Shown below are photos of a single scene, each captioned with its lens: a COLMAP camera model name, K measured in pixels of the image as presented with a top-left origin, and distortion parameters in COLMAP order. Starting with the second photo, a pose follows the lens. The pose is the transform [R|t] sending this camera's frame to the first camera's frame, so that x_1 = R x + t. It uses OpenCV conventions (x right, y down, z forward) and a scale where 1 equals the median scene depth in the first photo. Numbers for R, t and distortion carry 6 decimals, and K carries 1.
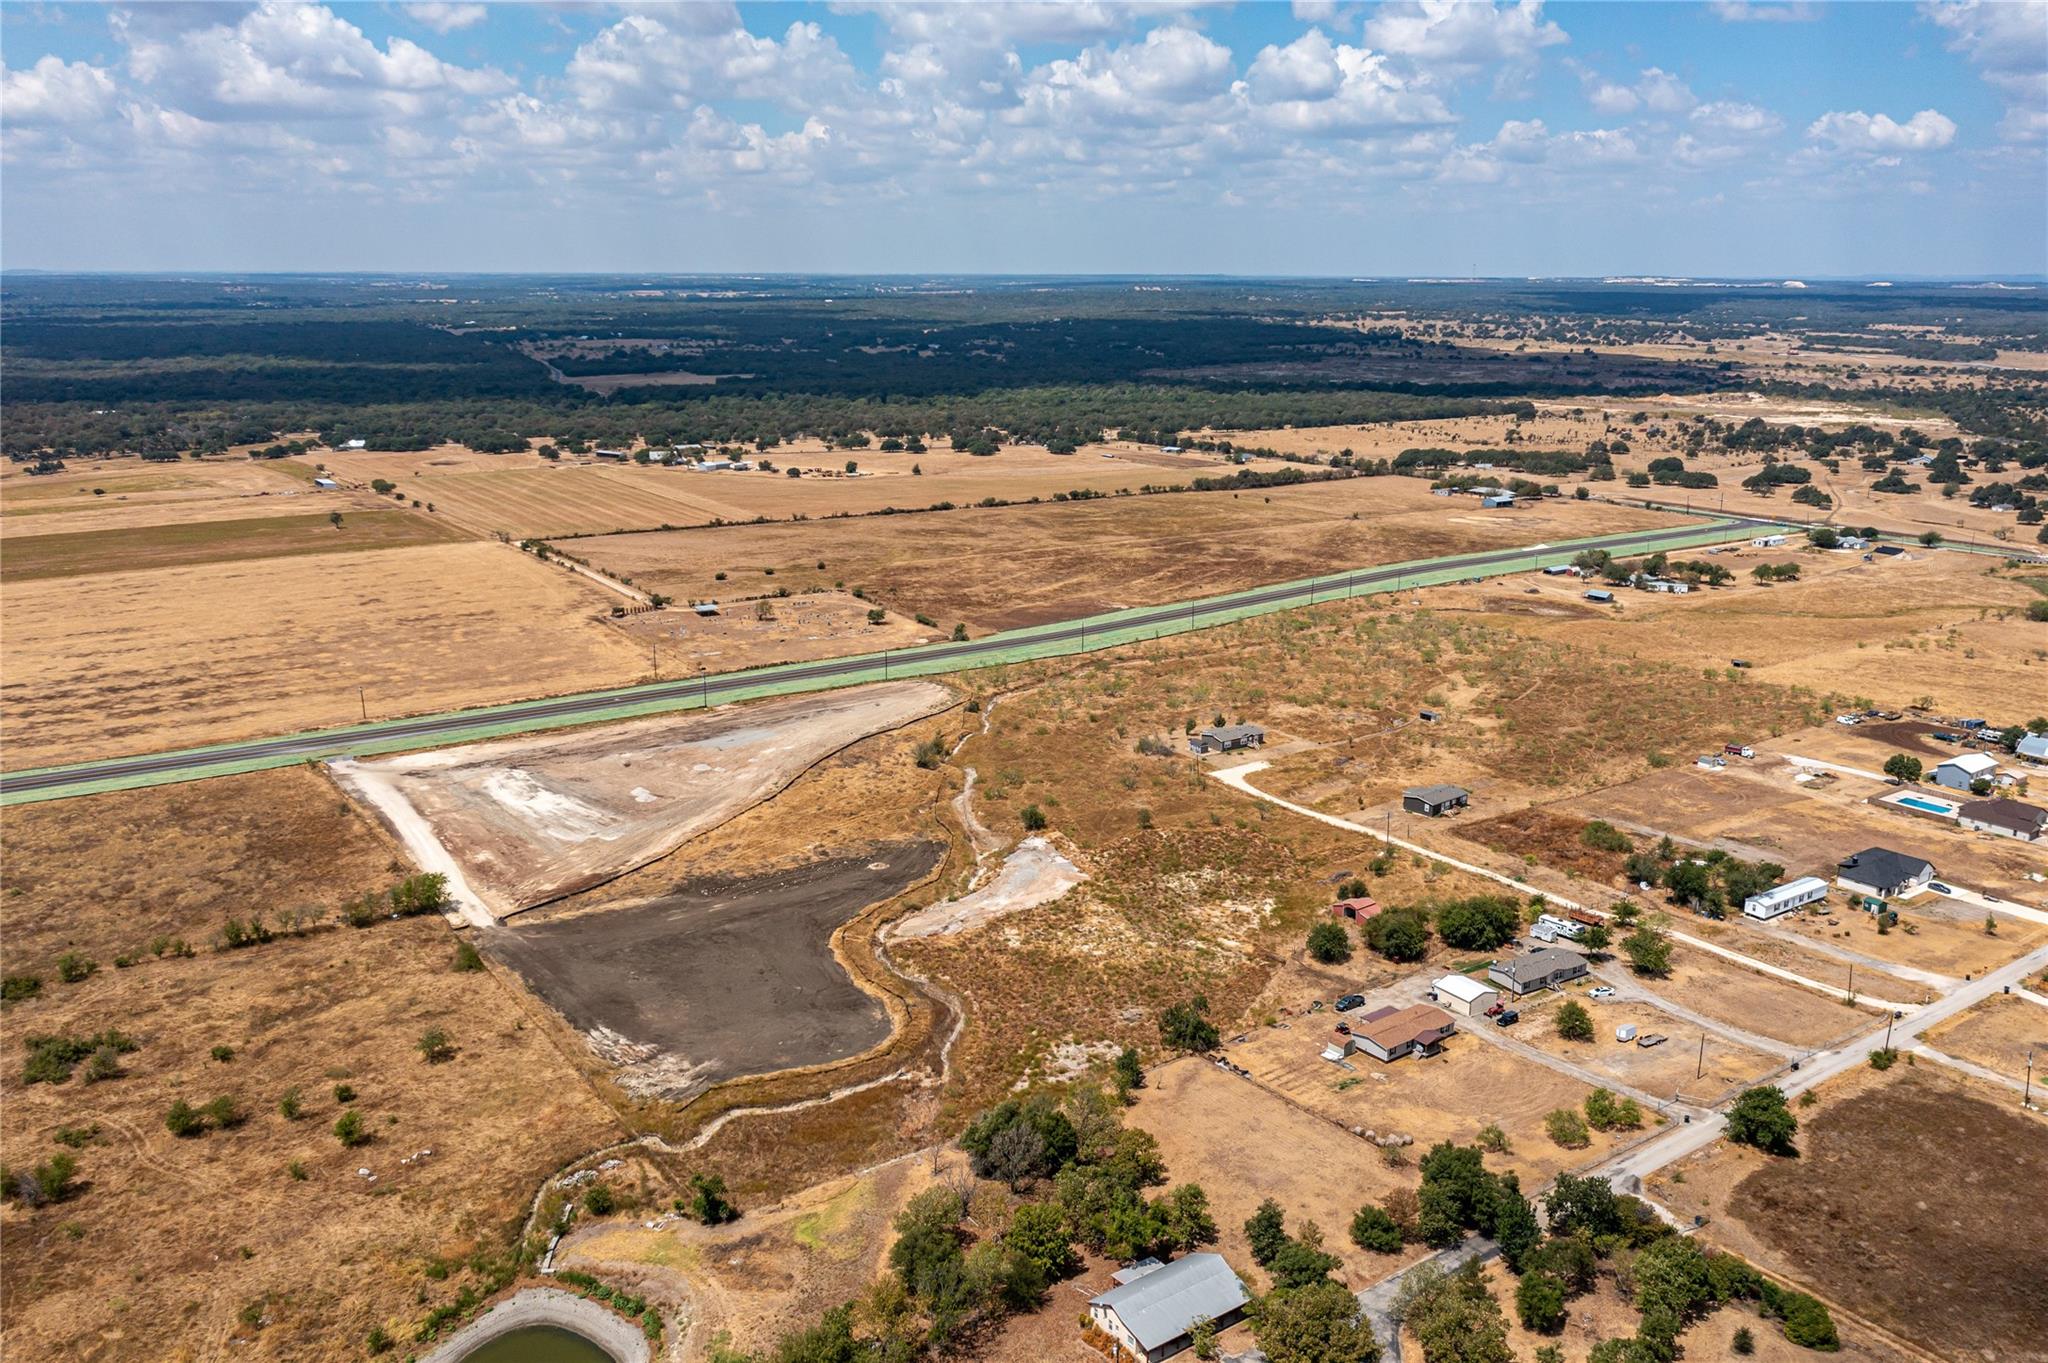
lens RADIAL K [[1618.8, 0, 1024.8], [0, 1618.8, 658.2], [0, 0, 1]] dist [-0.008272, 0.005592]
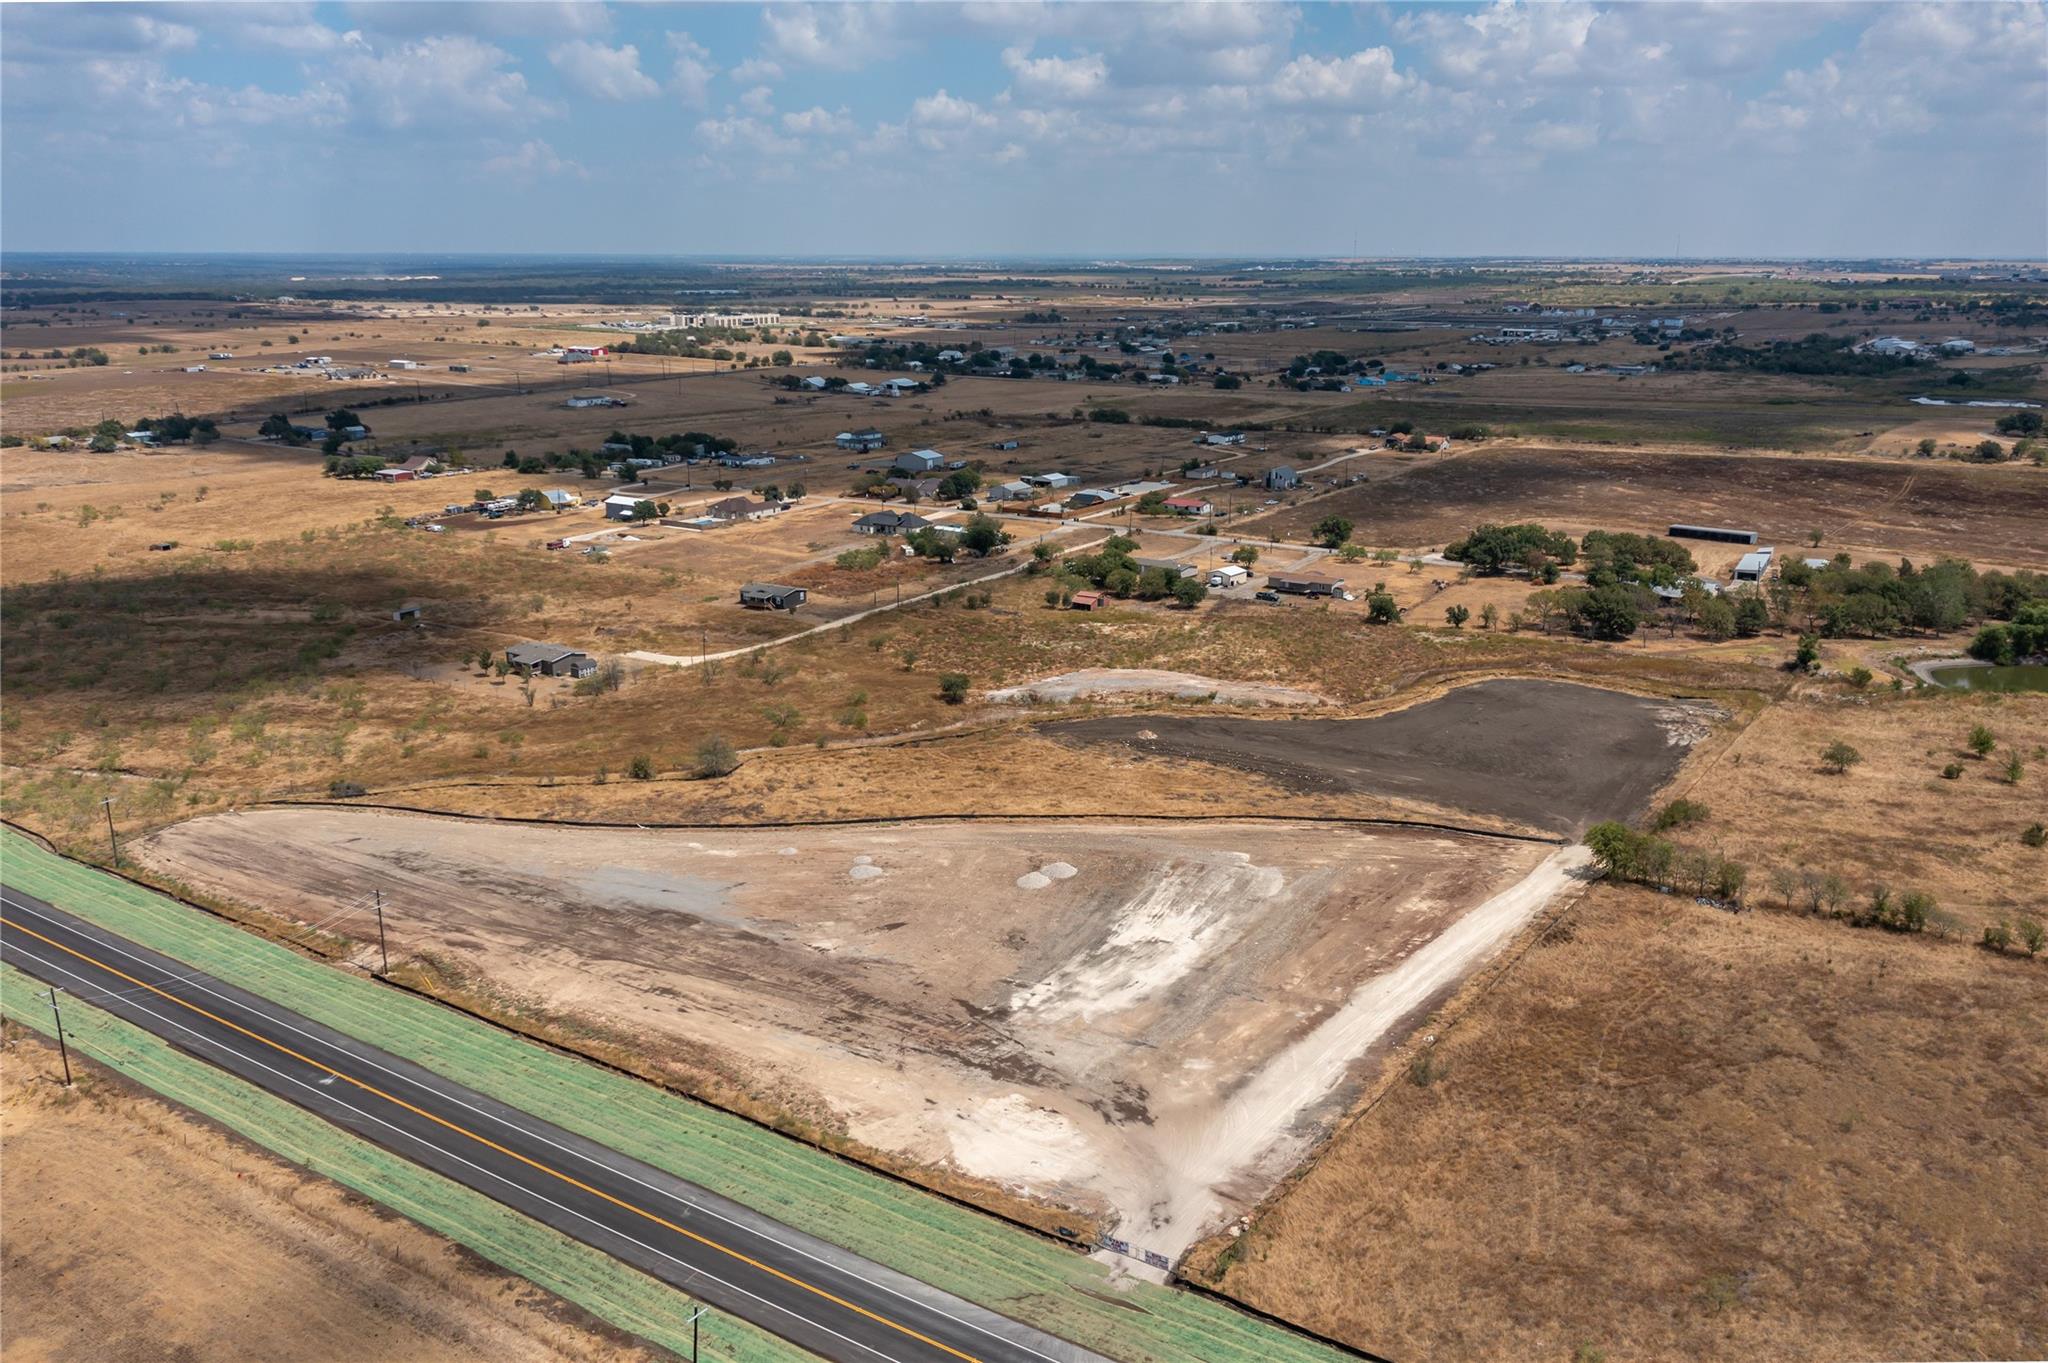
lens RADIAL K [[1628.1, 0, 1025.6], [0, 1628.1, 677.1], [0, 0, 1]] dist [-0.009986, 0.000338]
pose [[-0.345253, -0.241447, 0.906920, -0.829946], [0.218721, 0.919032, 0.327936, -0.185261], [-0.912667, 0.311584, -0.264489, 1.304858]]
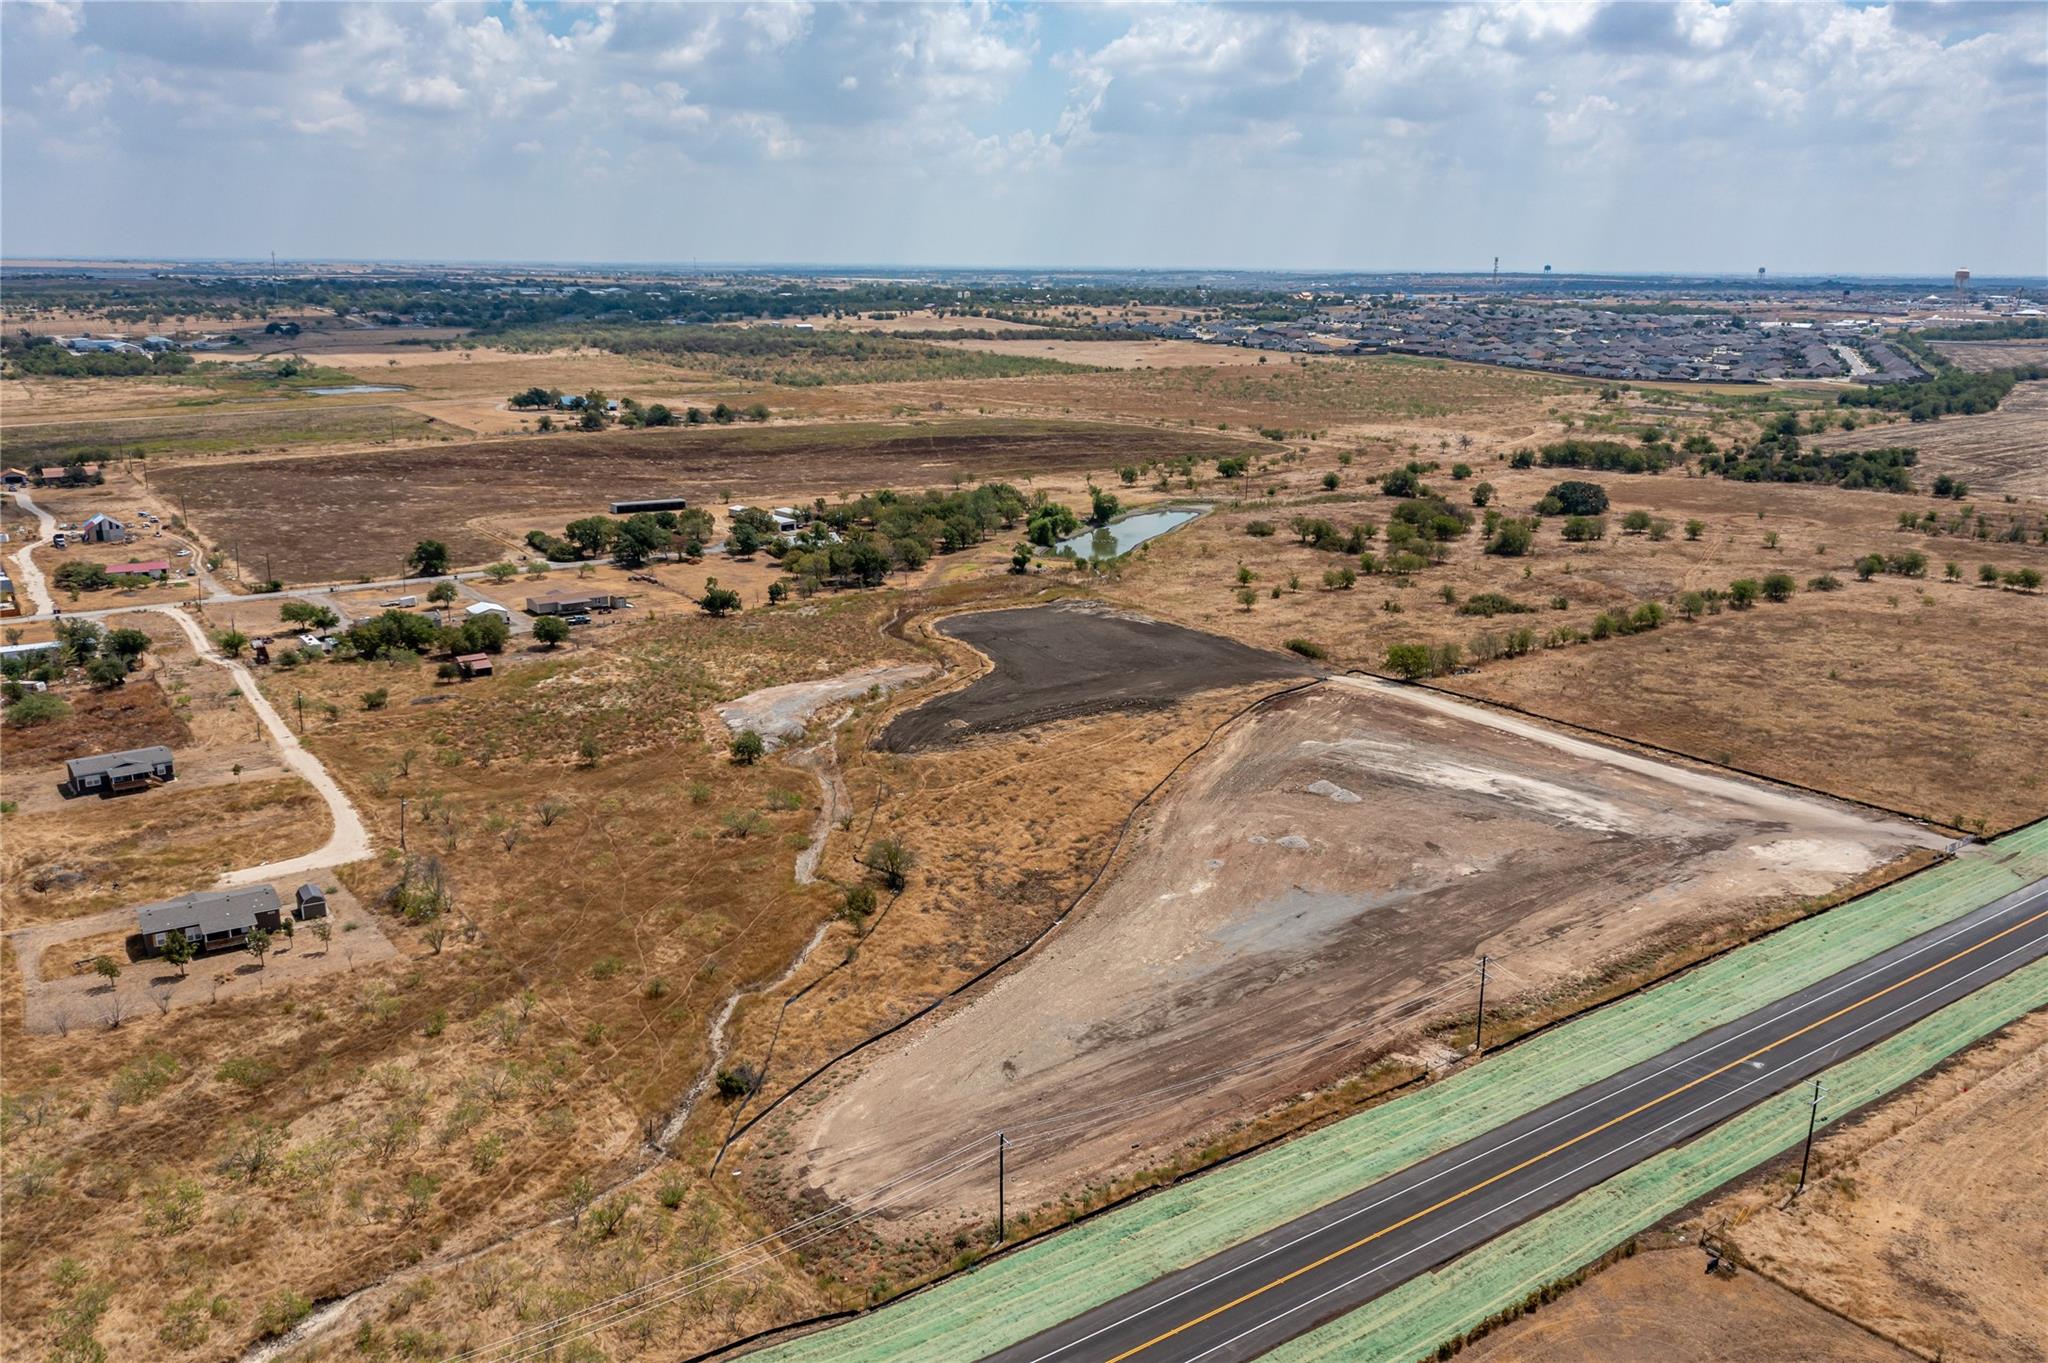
lens RADIAL K [[1612.8, 0, 1024.1], [0, 1612.8, 676.5], [0, 0, 1]] dist [-0.010280, -0.000547]
pose [[-0.999880, -0.015188, 0.002987, -0.130836], [-0.012010, 0.882968, 0.469279, -0.292911], [-0.009765, 0.469187, -0.883045, 1.779832]]
